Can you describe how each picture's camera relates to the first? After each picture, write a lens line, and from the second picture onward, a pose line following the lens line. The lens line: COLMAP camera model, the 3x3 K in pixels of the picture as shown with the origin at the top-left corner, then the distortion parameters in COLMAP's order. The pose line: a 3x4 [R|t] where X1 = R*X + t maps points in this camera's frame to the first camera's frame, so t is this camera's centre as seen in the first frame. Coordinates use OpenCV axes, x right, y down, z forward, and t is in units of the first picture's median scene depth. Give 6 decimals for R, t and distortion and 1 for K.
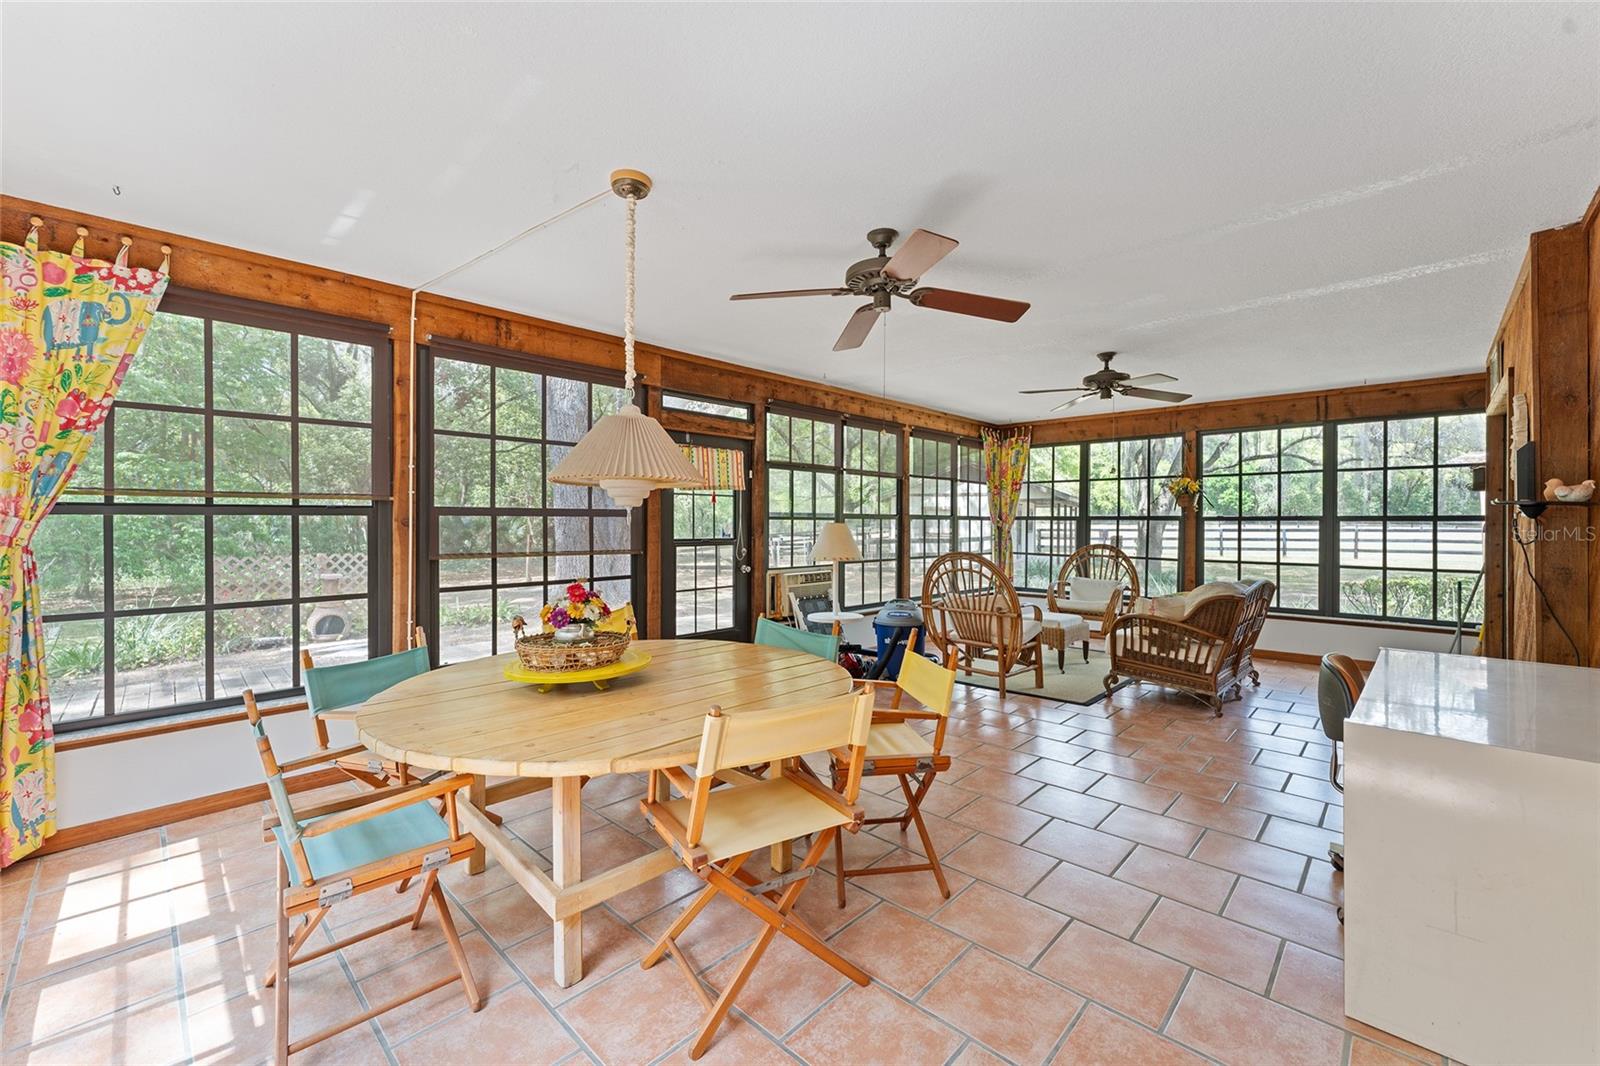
lens RADIAL K [[634.8, 0, 800.0], [0, 634.8, 533.0], [0, 0, 1]] dist [-0.000453, 0.000035]
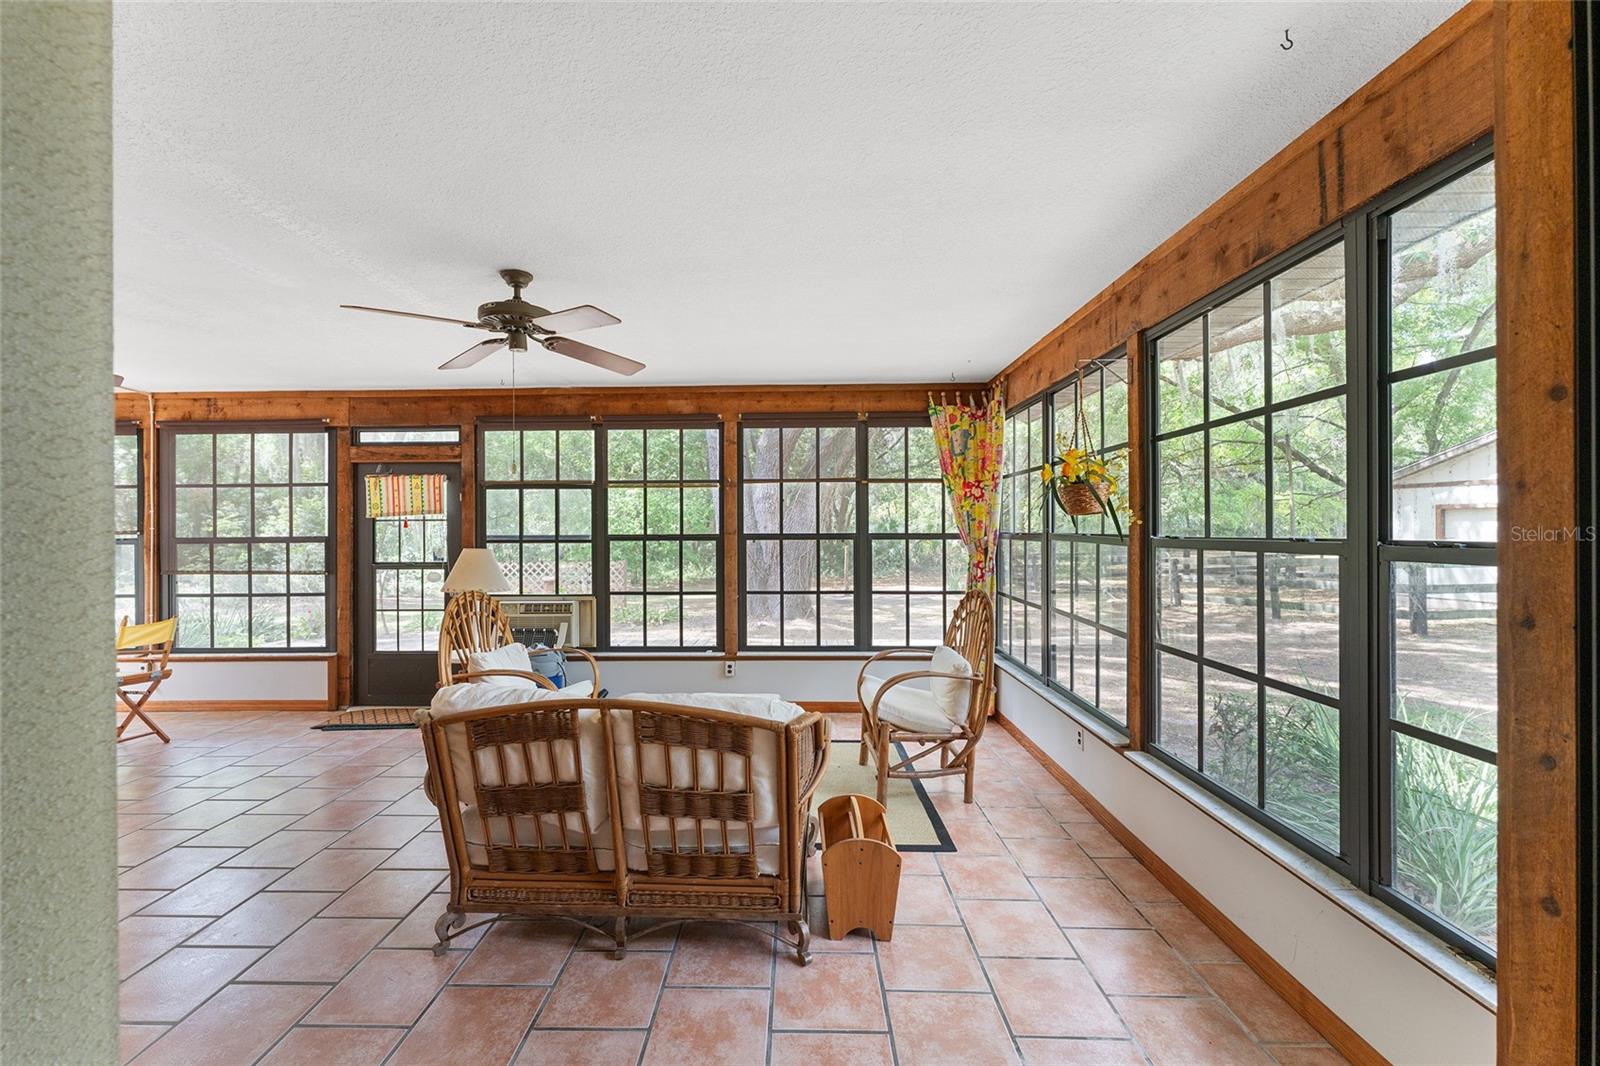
lens RADIAL K [[663.4, 0, 800.0], [0, 663.4, 533.0], [0, 0, 1]] dist [-0.001039, -0.000131]
pose [[0.688205, -0.003246, -0.725509, 0.982399], [-0.003245, 0.999966, -0.007552, -0.029869], [0.725509, 0.007551, 0.688171, 0.648708]]
